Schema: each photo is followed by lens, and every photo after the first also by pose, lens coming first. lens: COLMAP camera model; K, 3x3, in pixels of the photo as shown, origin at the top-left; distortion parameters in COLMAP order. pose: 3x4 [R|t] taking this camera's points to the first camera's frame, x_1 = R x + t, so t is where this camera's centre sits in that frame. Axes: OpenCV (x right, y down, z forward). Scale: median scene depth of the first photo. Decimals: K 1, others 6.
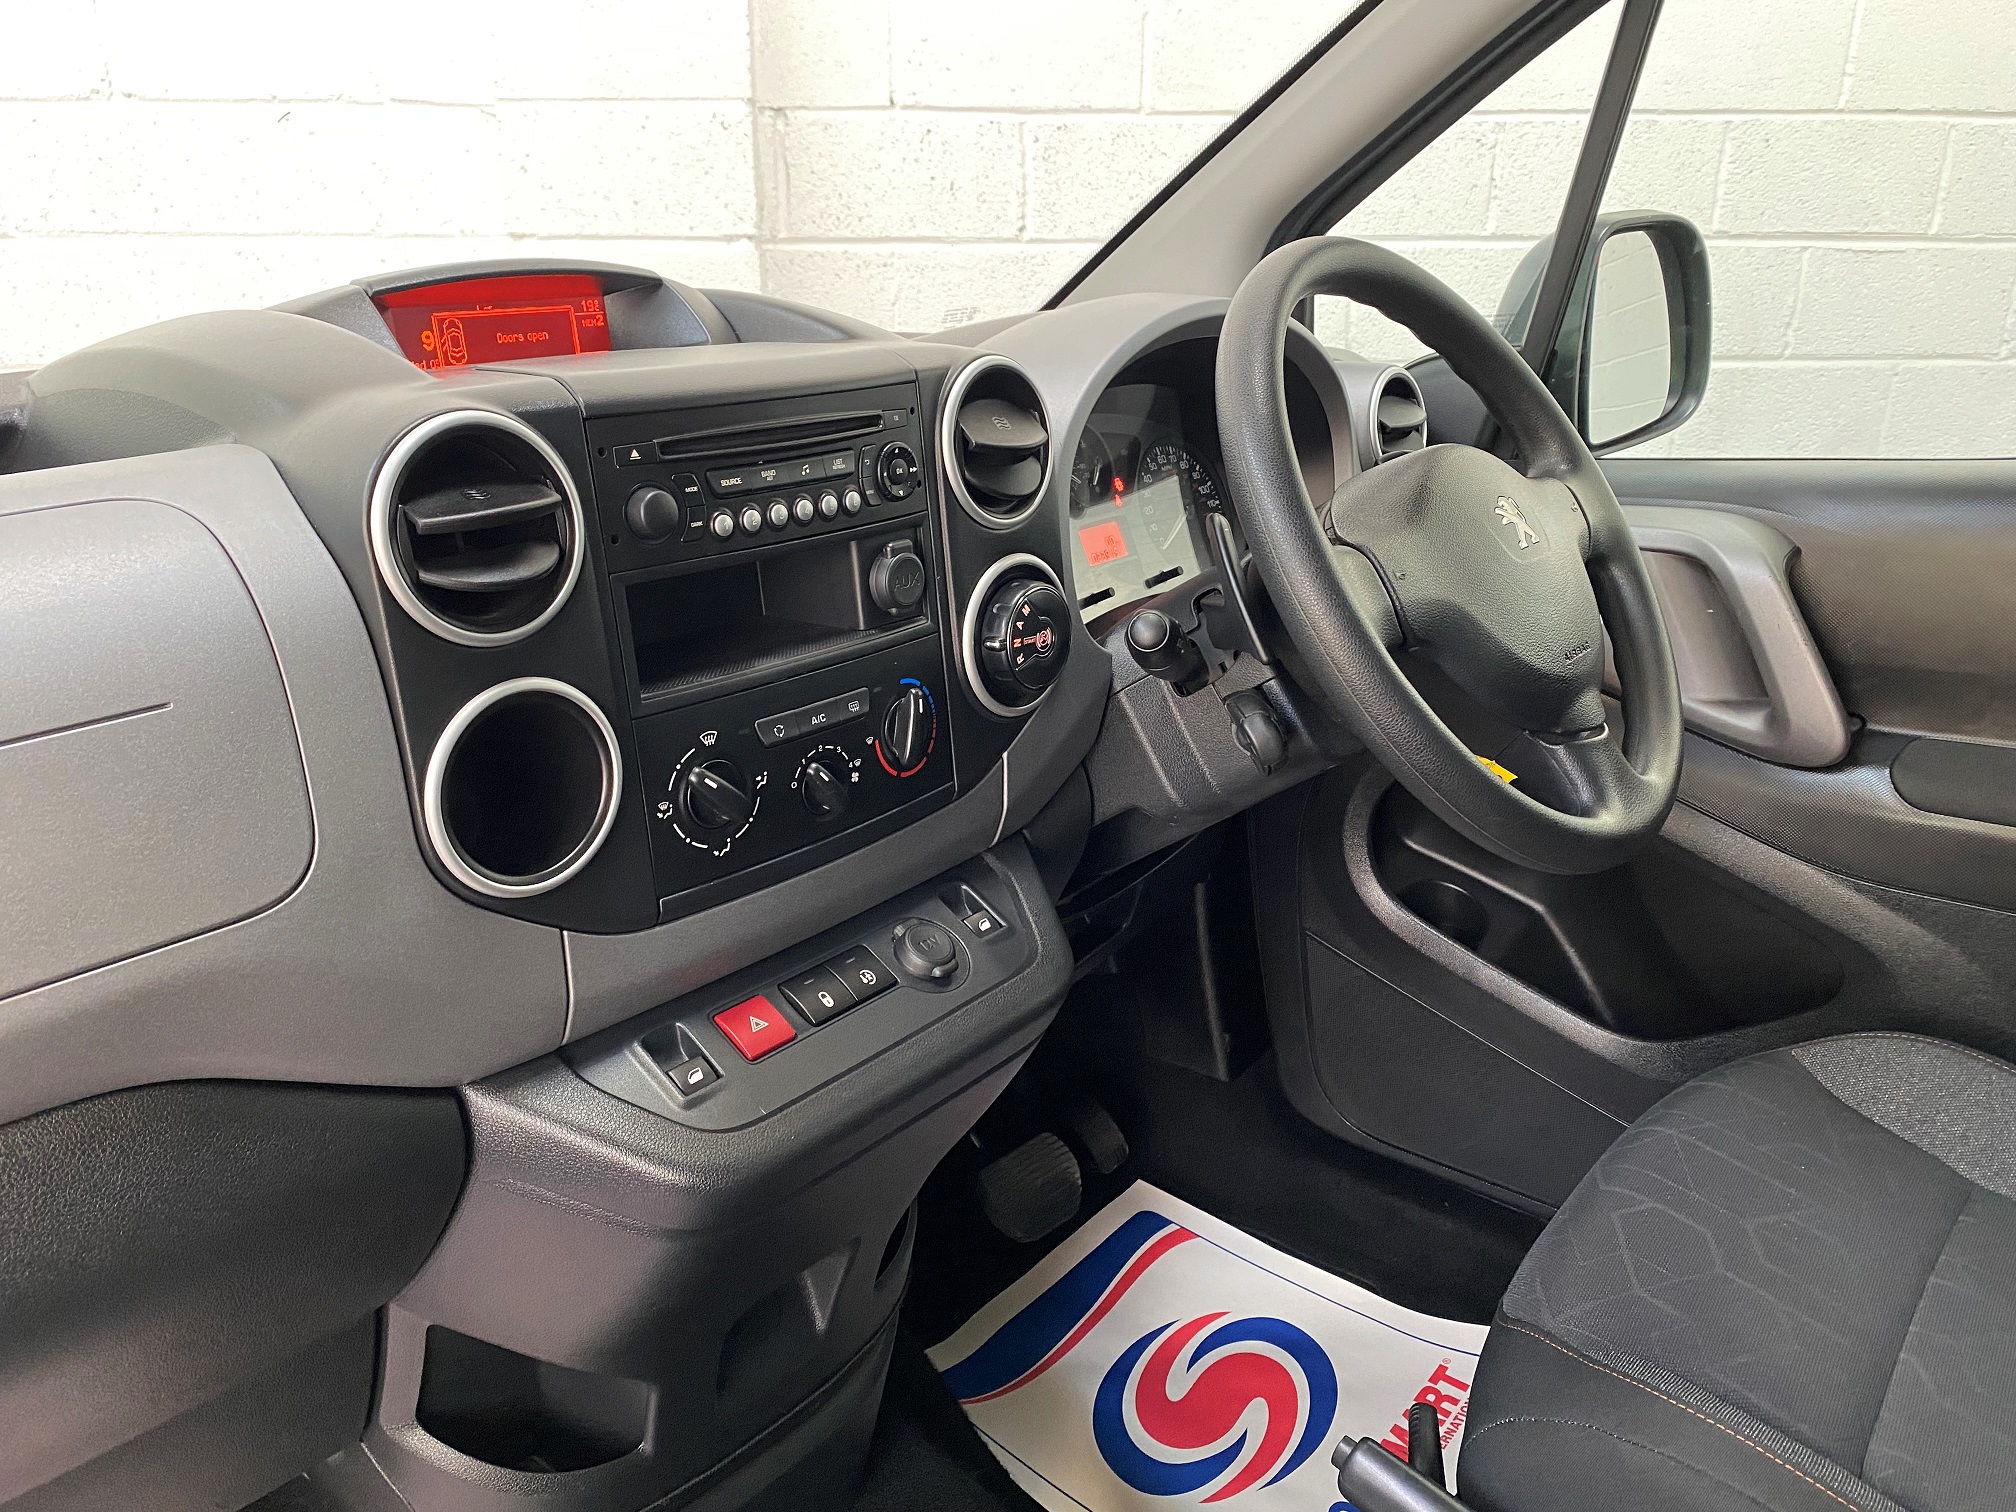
lens RADIAL K [[1578.8, 0, 998.2], [0, 1578.8, 749.5], [0, 0, 1]] dist [0.028857, -0.004032]
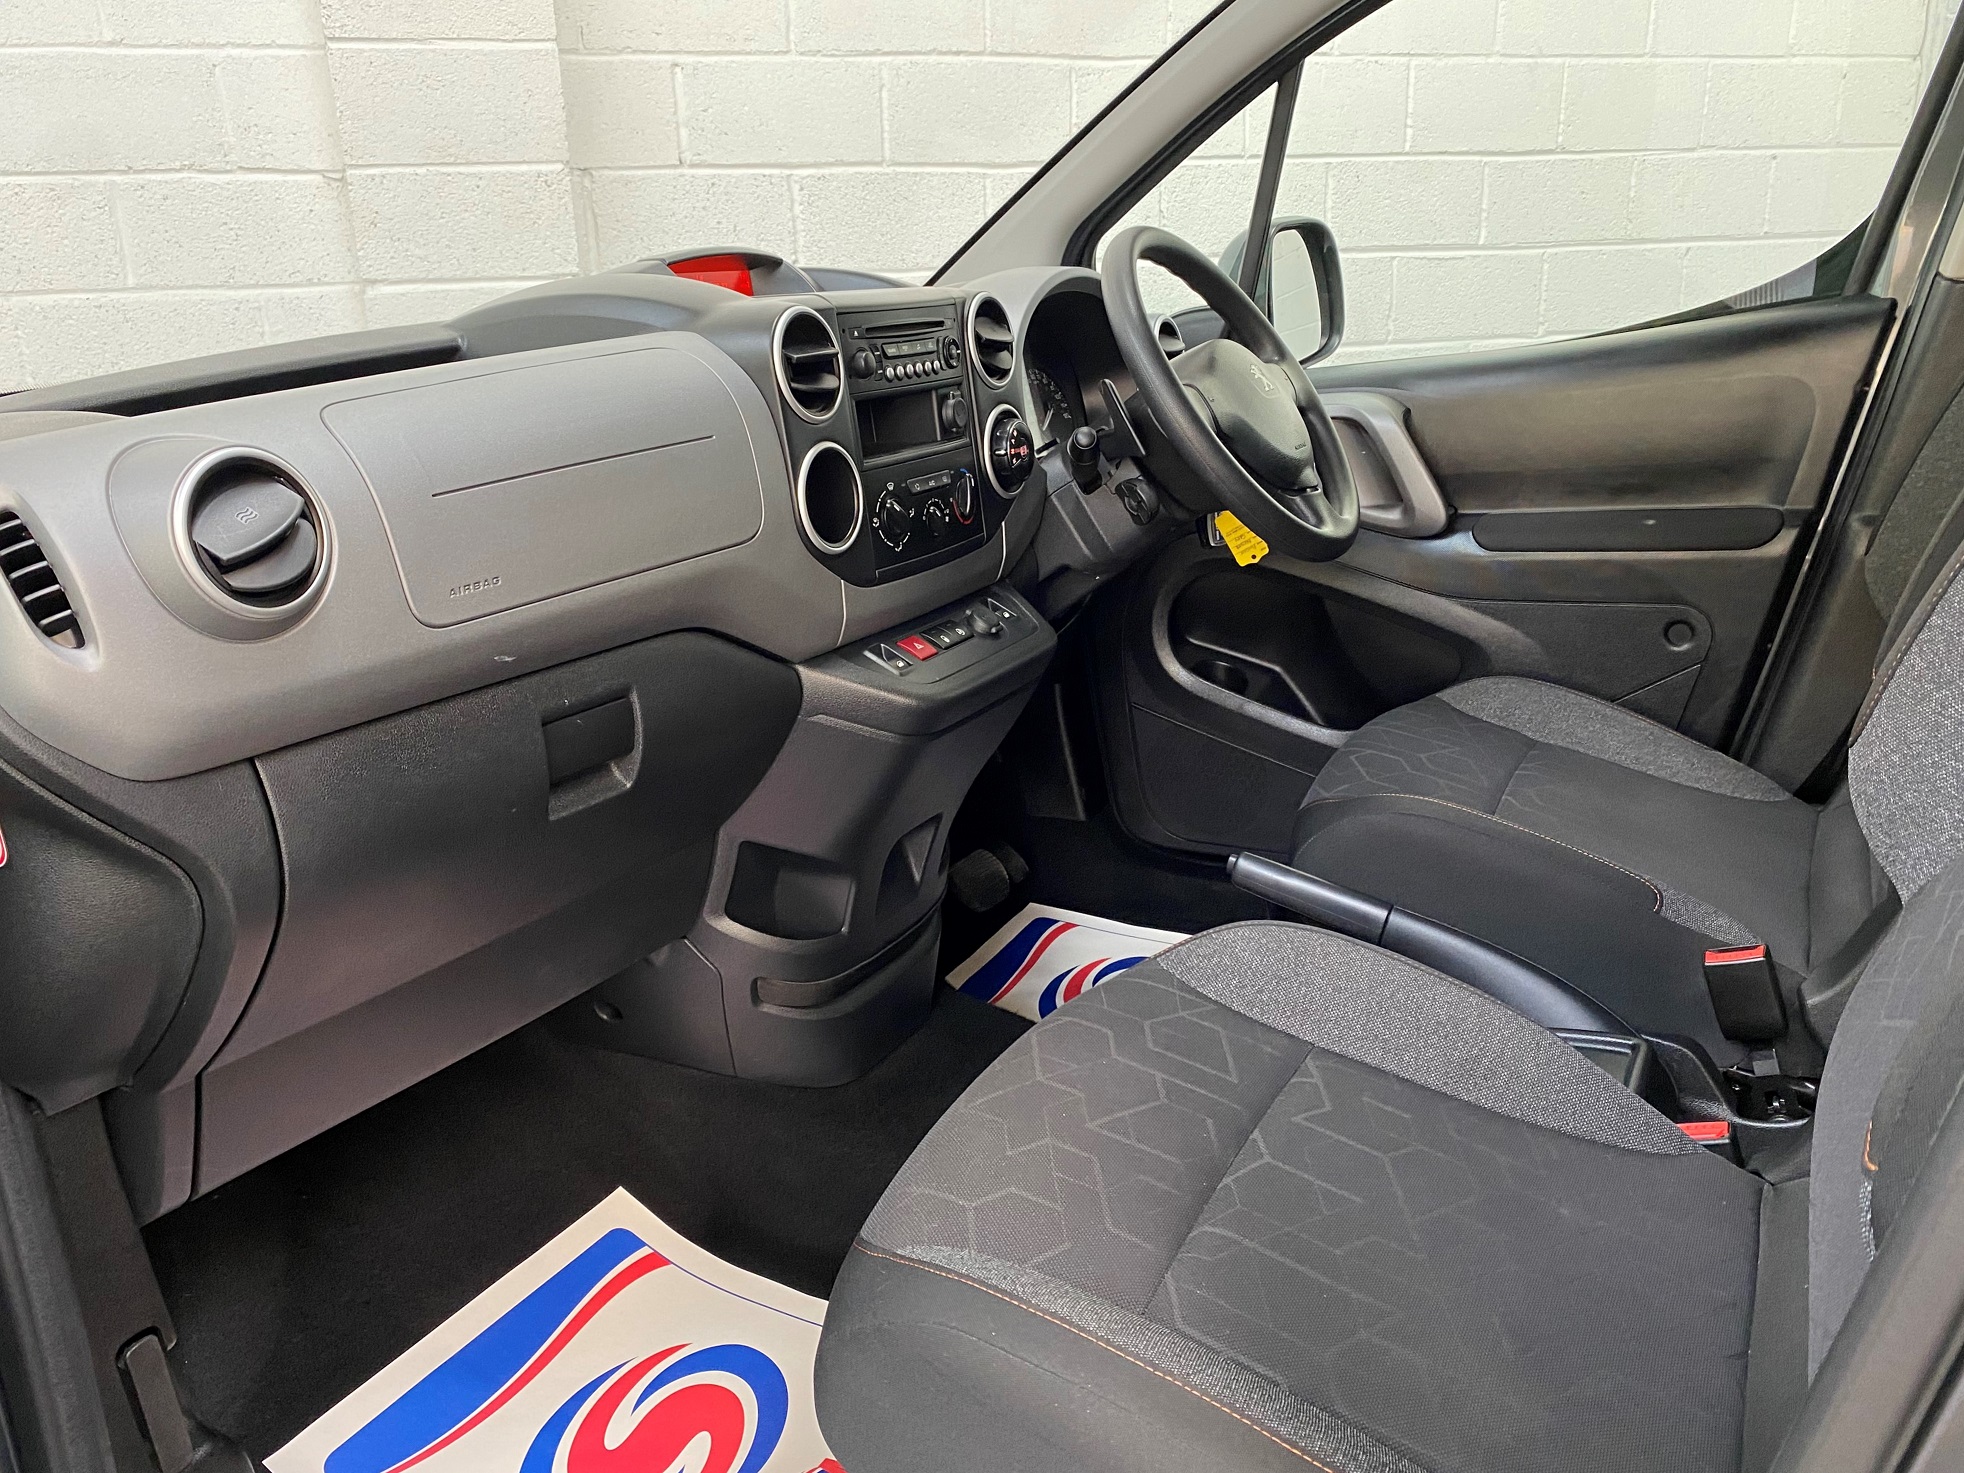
lens RADIAL K [[1521.4, 0, 998.1], [0, 1521.4, 735.4], [0, 0, 1]] dist [0.100890, -0.163231]
pose [[0.977374, -0.095068, 0.188948, -0.346111], [0.100671, 0.994713, -0.020260, 0.274202], [-0.186023, 0.038823, 0.981778, -0.659364]]
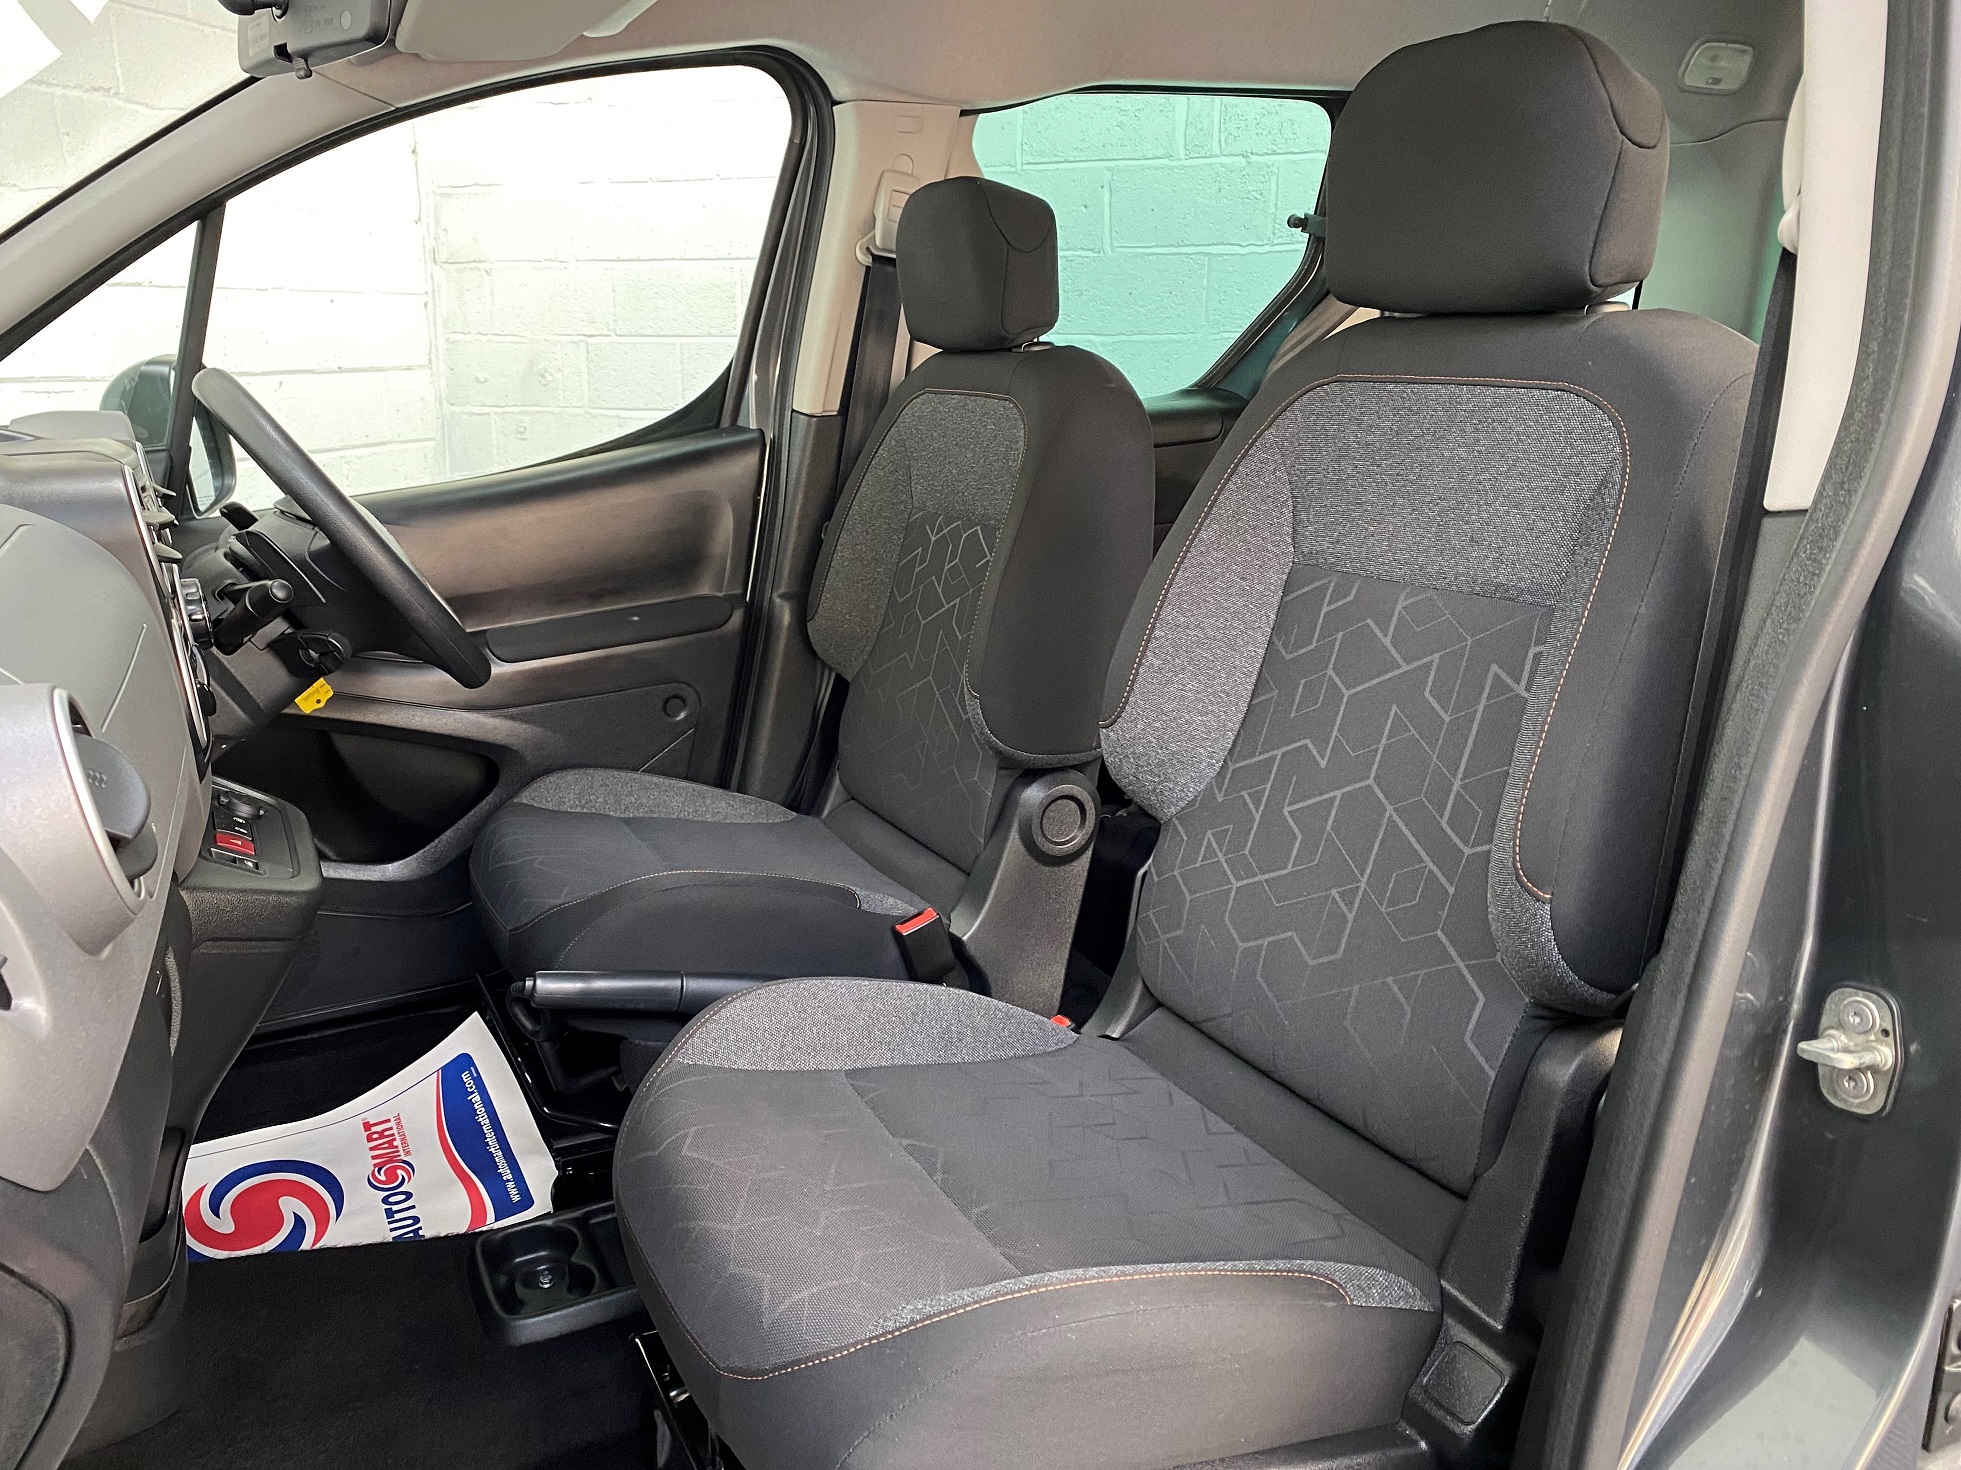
lens RADIAL K [[1515.5, 0, 946.5], [0, 1515.5, 718.7], [0, 0, 1]] dist [0.104035, -0.192769]
pose [[0.425204, -0.229216, 0.875592, -0.999013], [0.314453, 0.944551, 0.094564, 0.113246], [-0.848717, 0.235123, 0.473705, -0.322201]]
